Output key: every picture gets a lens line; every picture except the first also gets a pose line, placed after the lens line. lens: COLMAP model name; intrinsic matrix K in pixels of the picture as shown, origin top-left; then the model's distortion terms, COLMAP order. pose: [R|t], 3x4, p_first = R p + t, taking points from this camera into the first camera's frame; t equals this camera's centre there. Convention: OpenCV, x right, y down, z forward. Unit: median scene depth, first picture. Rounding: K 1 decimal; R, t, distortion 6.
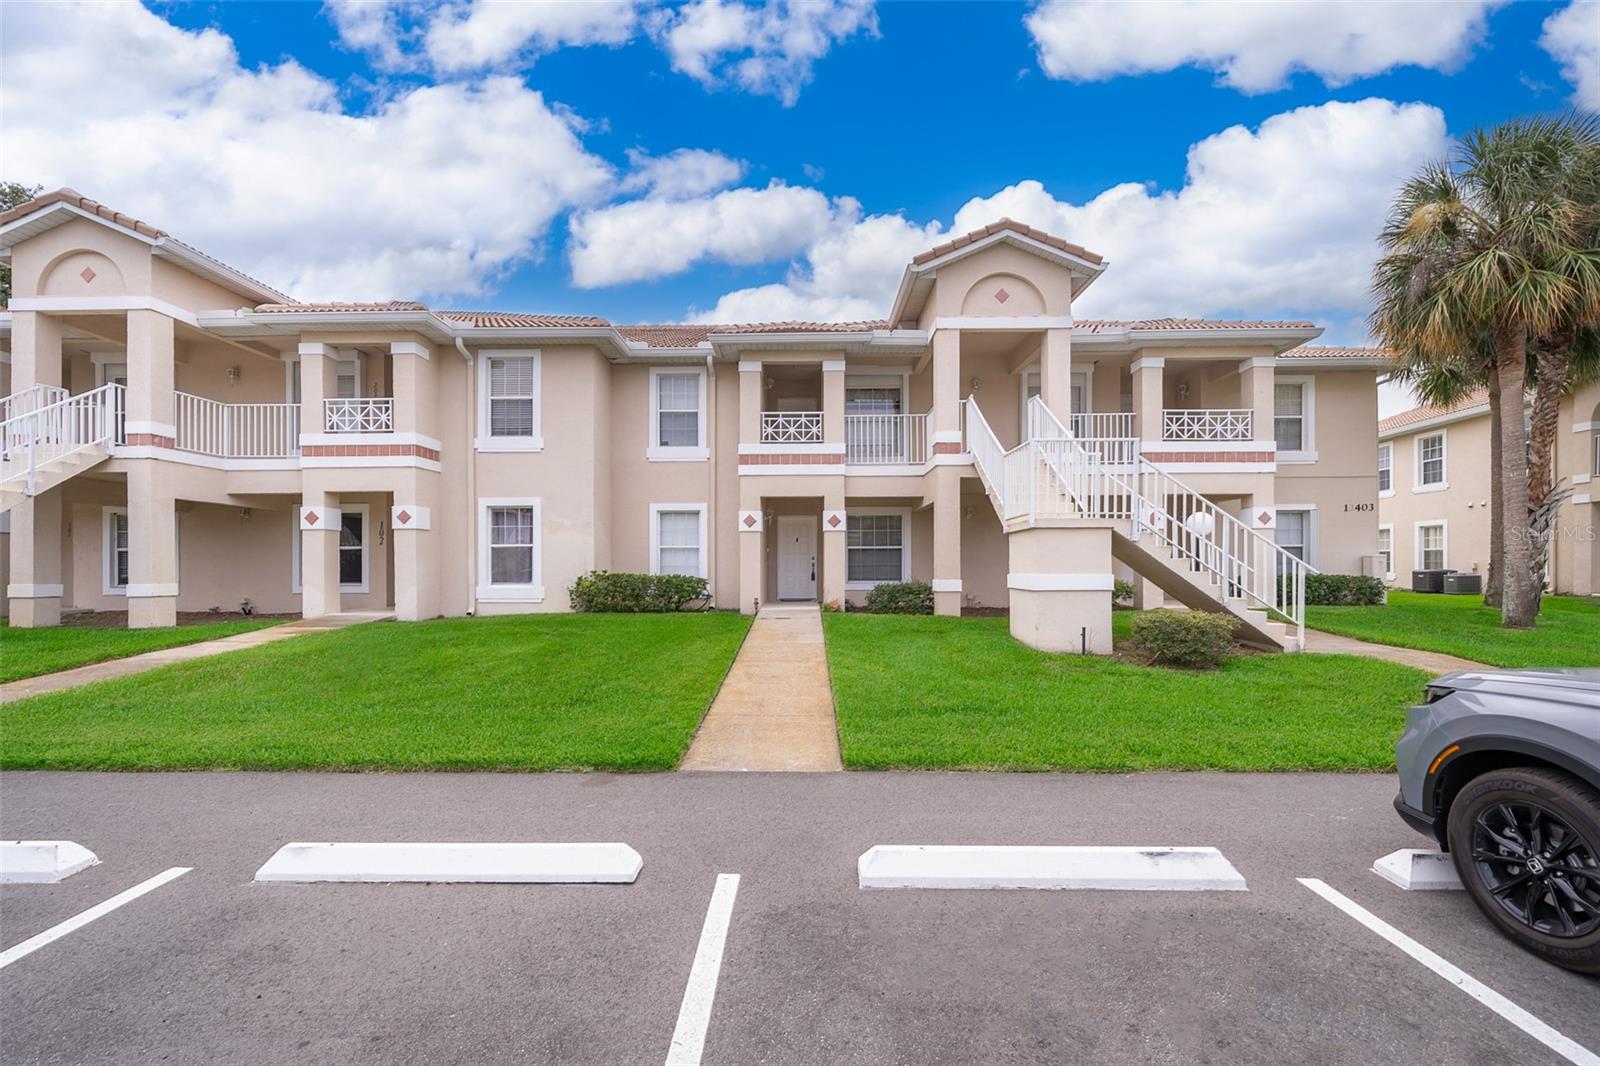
lens RADIAL K [[636.7, 0, 803.6], [0, 636.7, 563.8], [0, 0, 1]] dist [-0.001237, 0.000442]
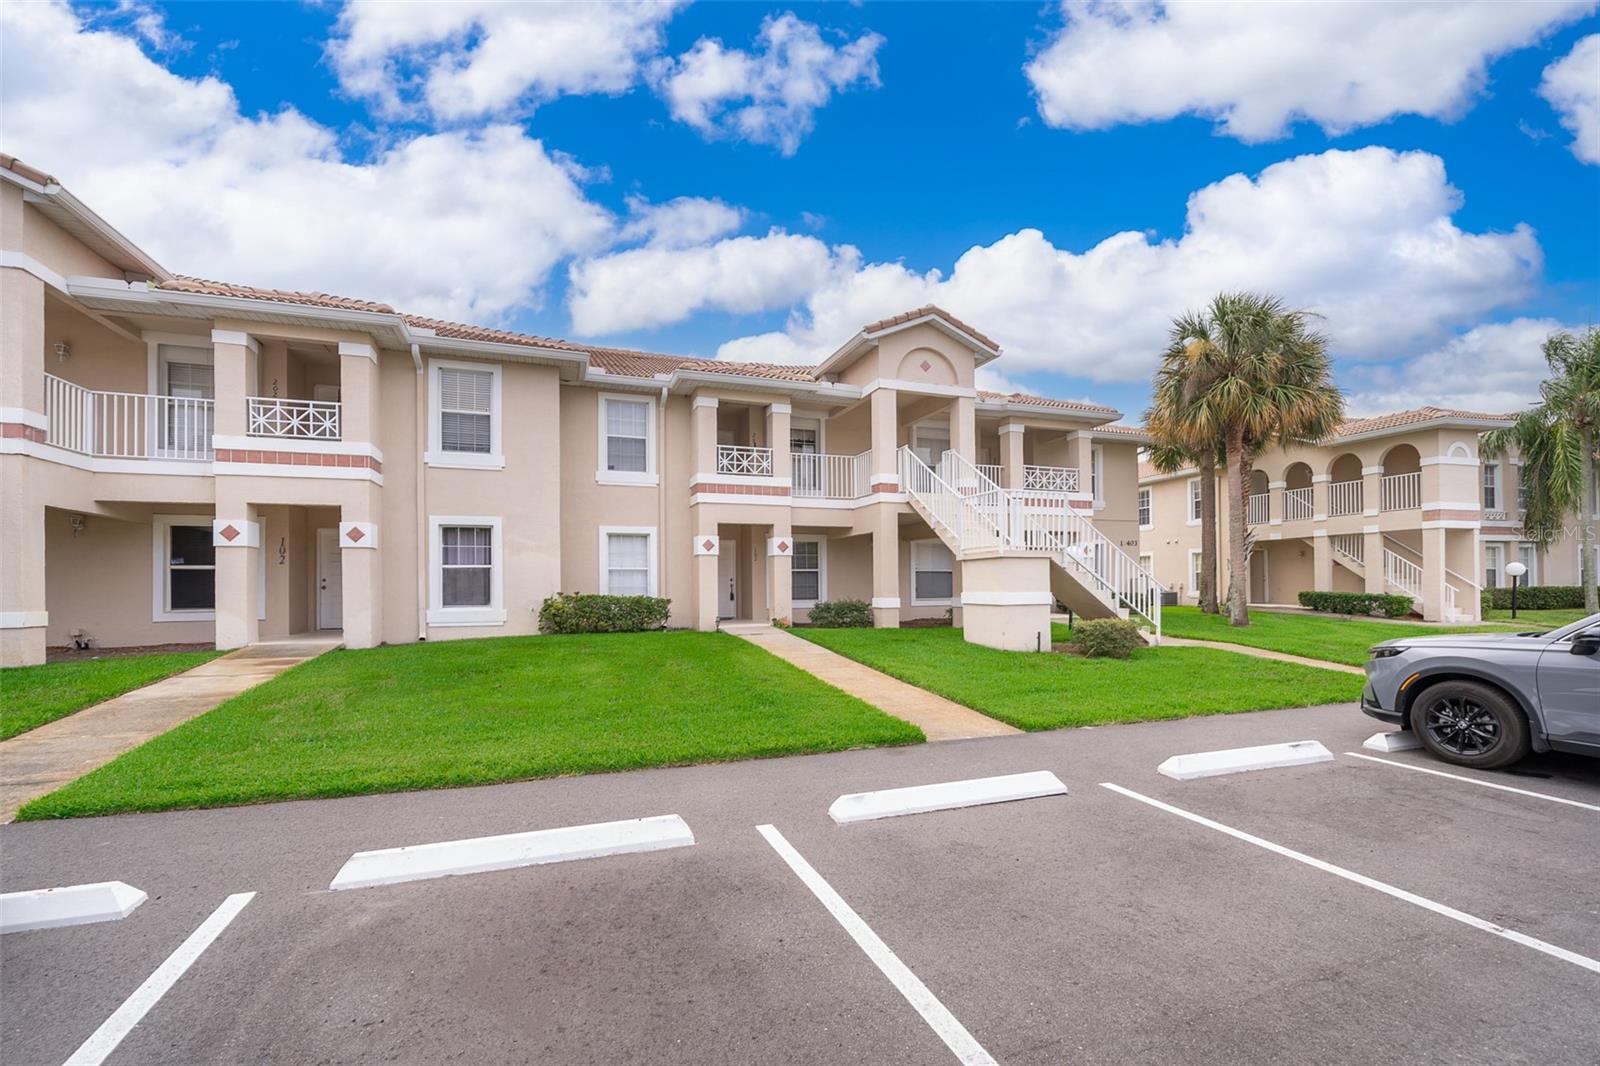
lens RADIAL K [[636.7, 0, 775.2], [0, 636.7, 575.2], [0, 0, 1]] dist [-0.001237, 0.000442]
pose [[0.944956, 0.003001, 0.327185, -0.336781], [0.001926, 0.999890, -0.014732, -0.000469], [-0.327193, 0.014551, 0.944846, -0.053323]]
